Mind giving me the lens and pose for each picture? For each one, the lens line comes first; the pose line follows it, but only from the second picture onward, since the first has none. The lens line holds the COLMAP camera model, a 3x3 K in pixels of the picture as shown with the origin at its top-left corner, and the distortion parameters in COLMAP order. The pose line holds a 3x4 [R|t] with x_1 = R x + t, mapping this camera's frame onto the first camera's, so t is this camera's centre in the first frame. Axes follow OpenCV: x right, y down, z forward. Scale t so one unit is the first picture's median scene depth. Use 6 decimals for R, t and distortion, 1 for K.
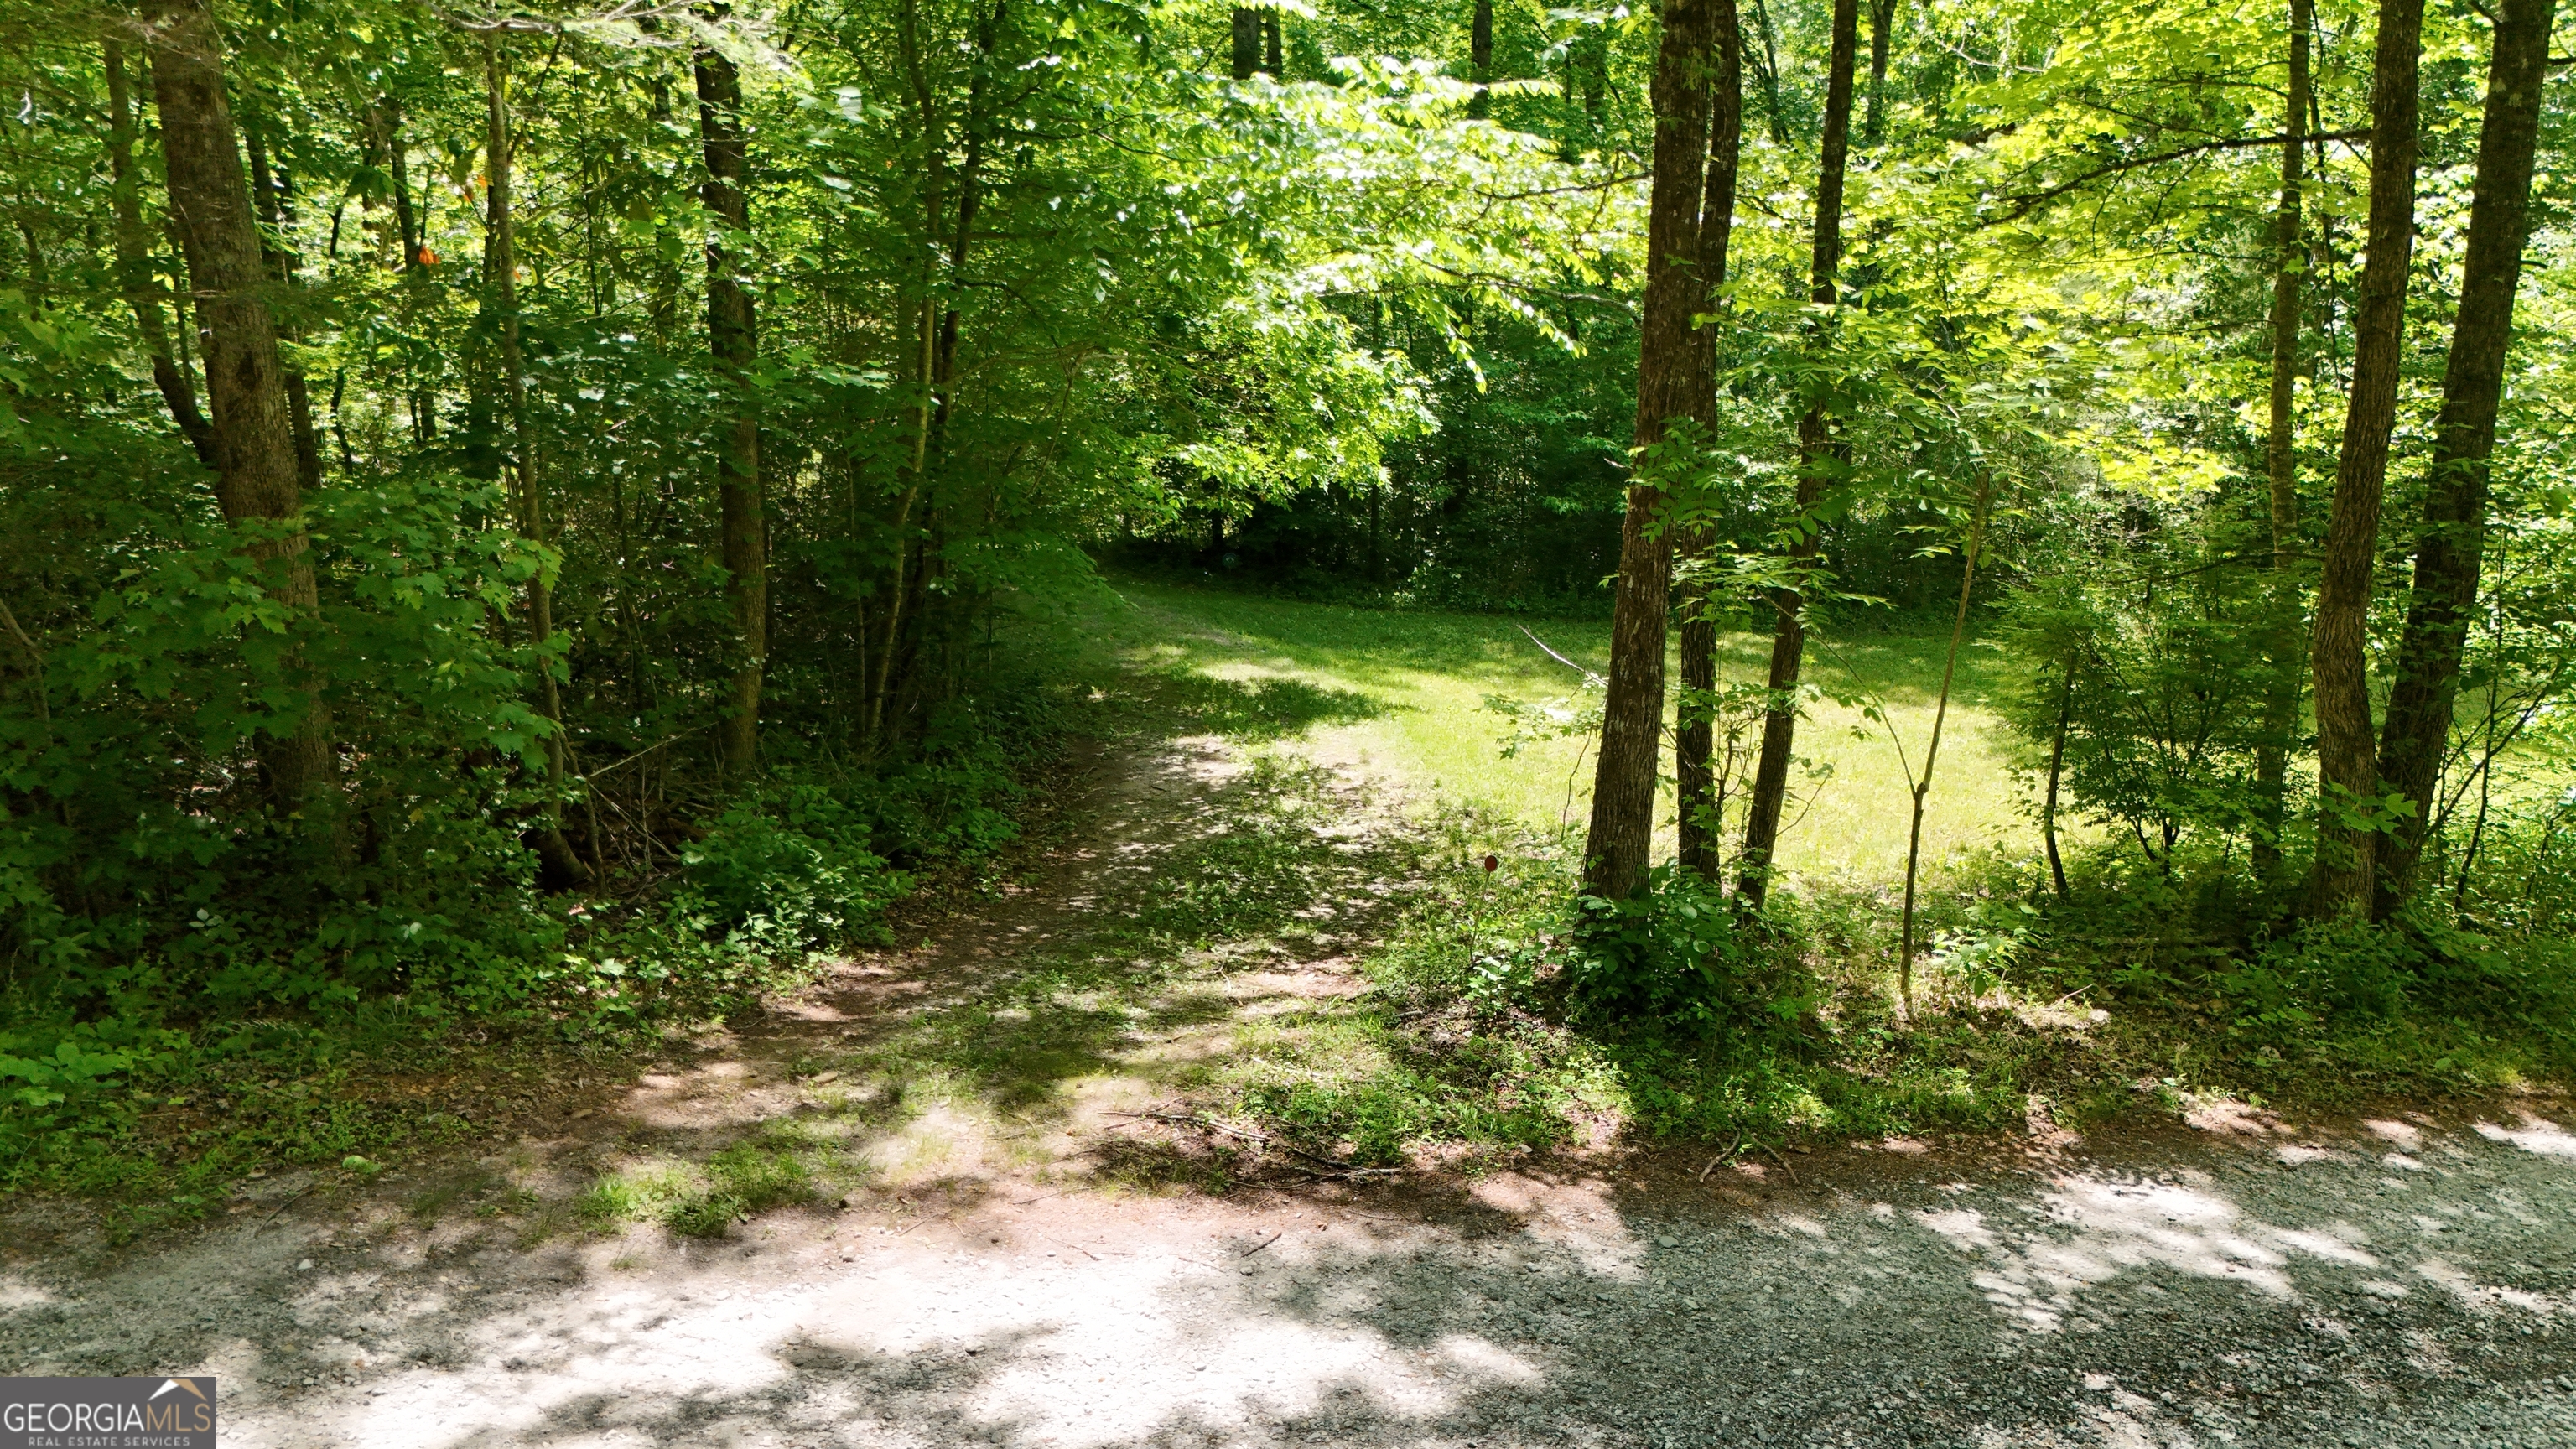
lens RADIAL K [[1869.3, 0, 1287.4], [0, 1869.3, 729.9], [0, 0, 1]] dist [0.053296, 0.000311]
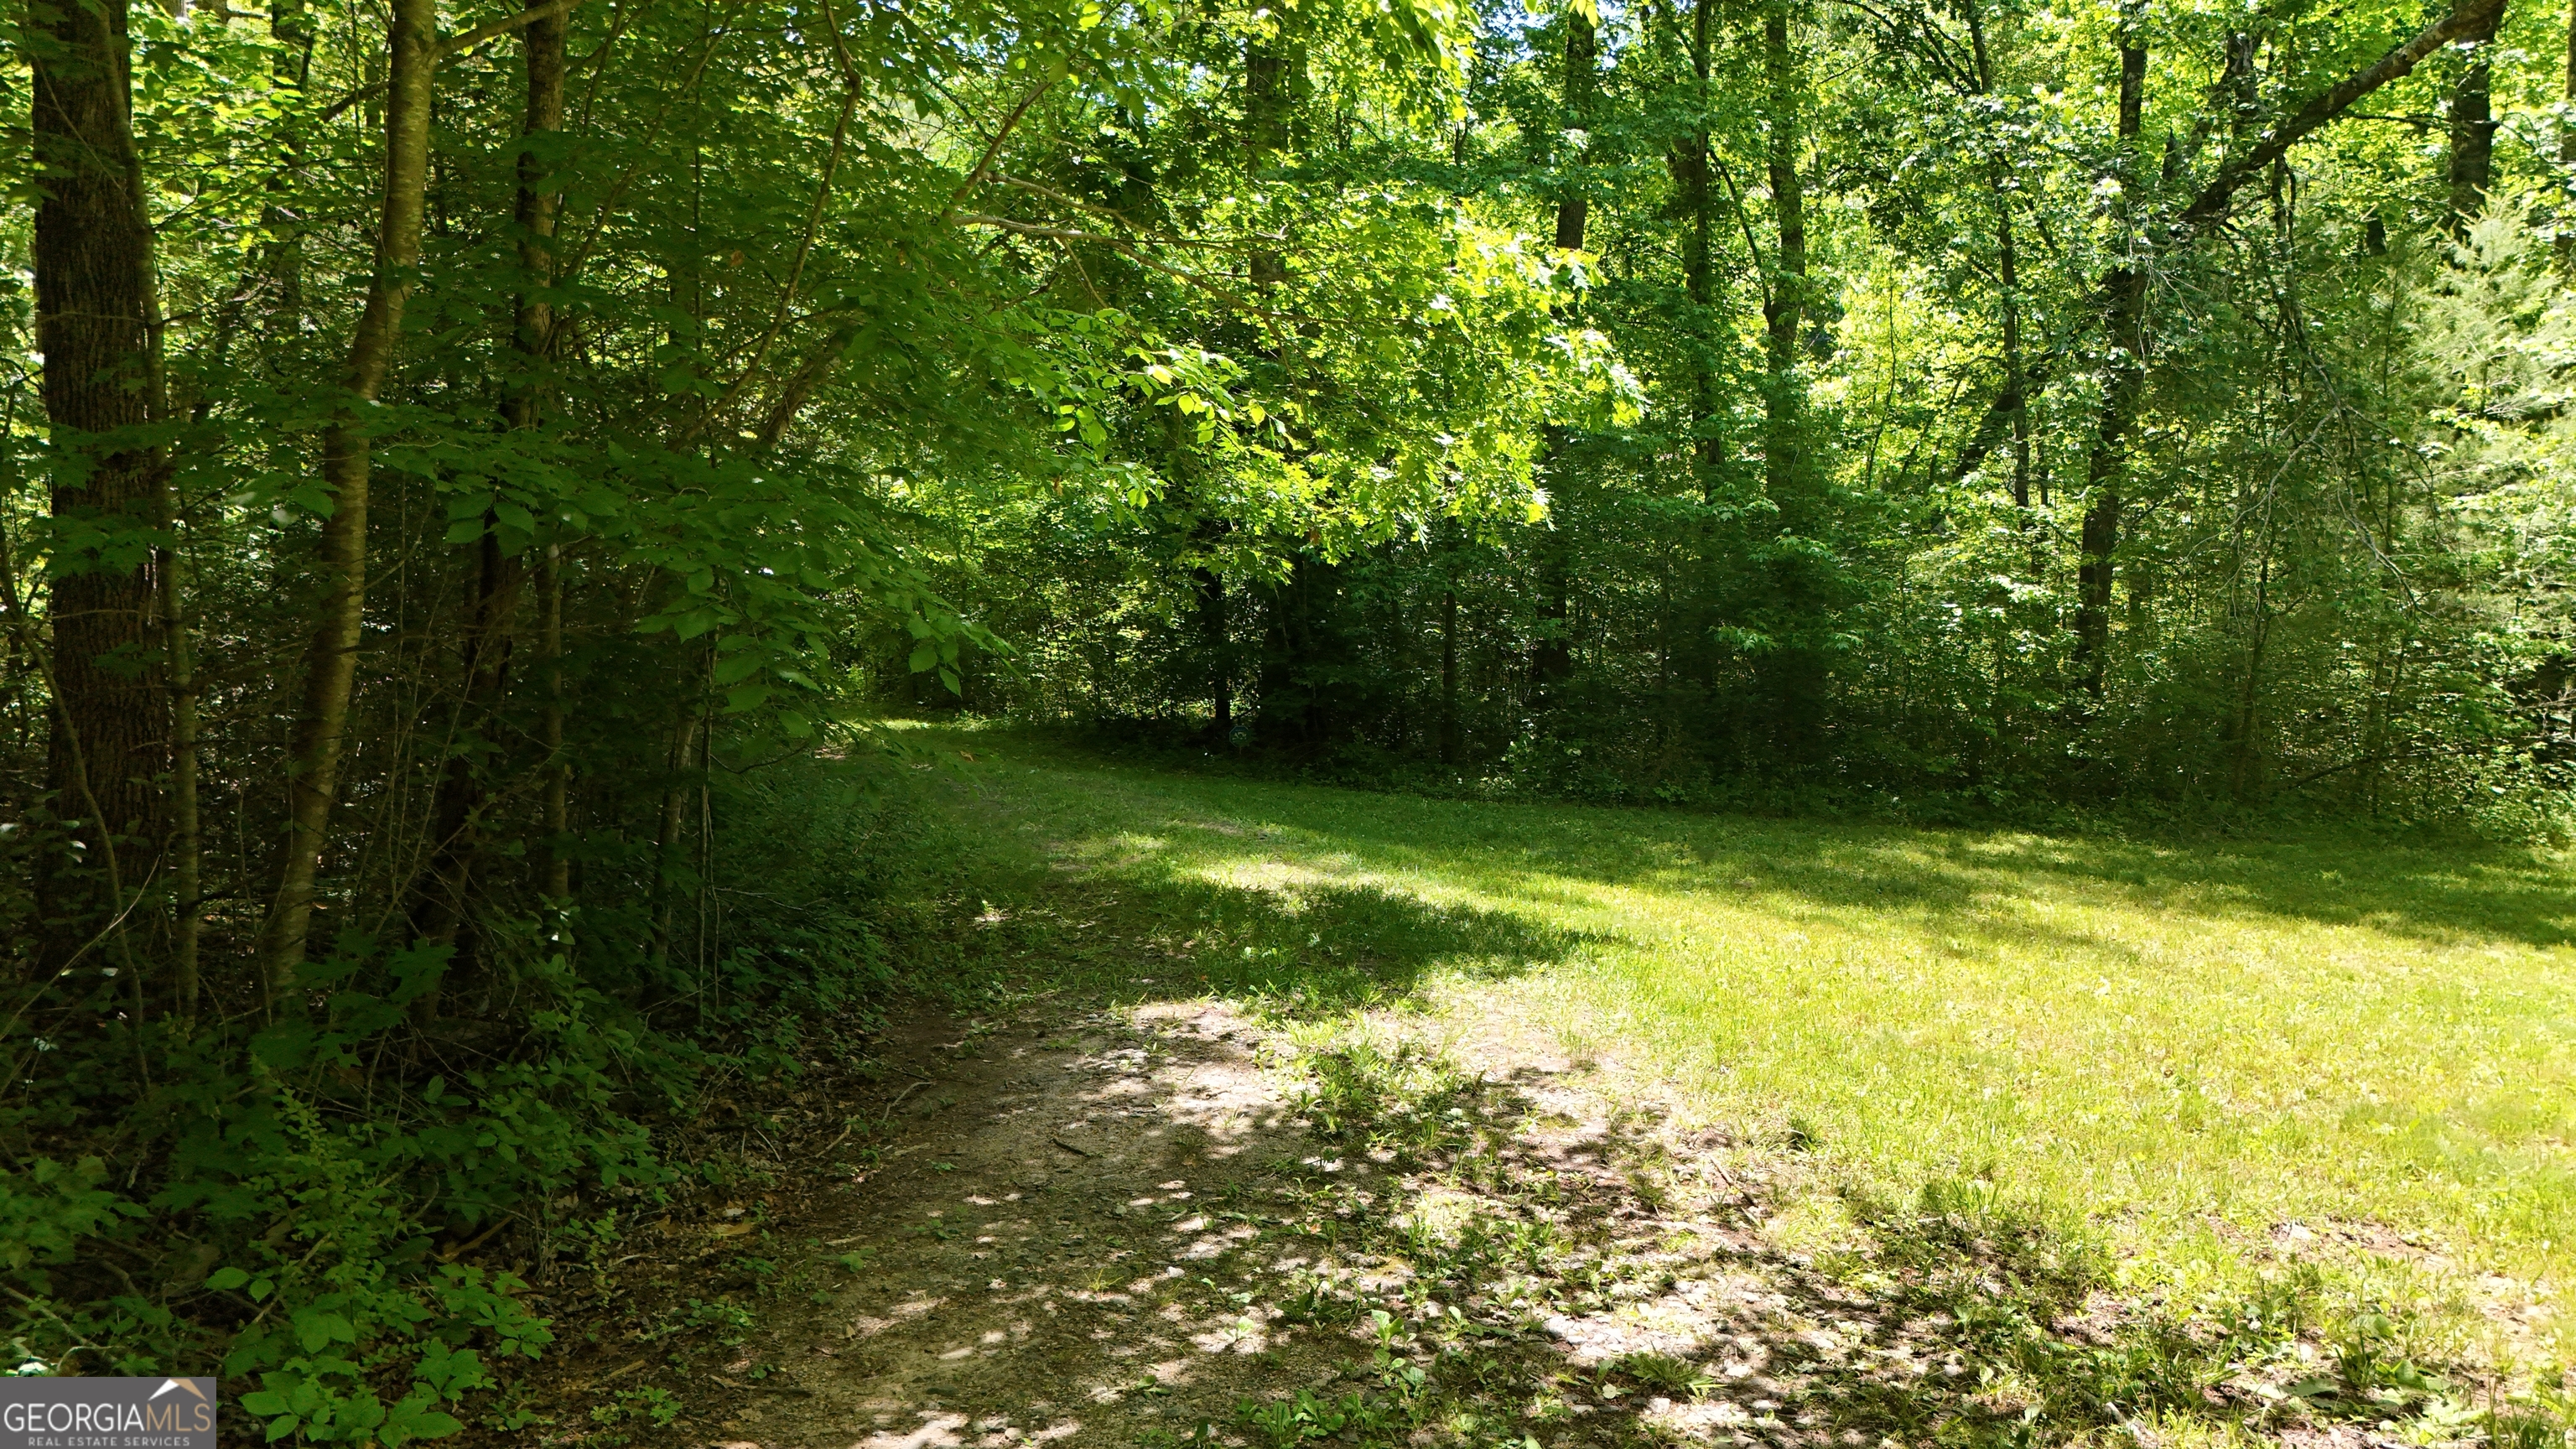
lens RADIAL K [[1869.3, 0, 1298.2], [0, 1869.3, 727.8], [0, 0, 1]] dist [0.053296, 0.000311]
pose [[0.999980, 0.002772, 0.005610, -0.021157], [-0.002009, 0.991292, -0.131666, -0.002213], [-0.005927, 0.131652, 0.991278, 0.504207]]
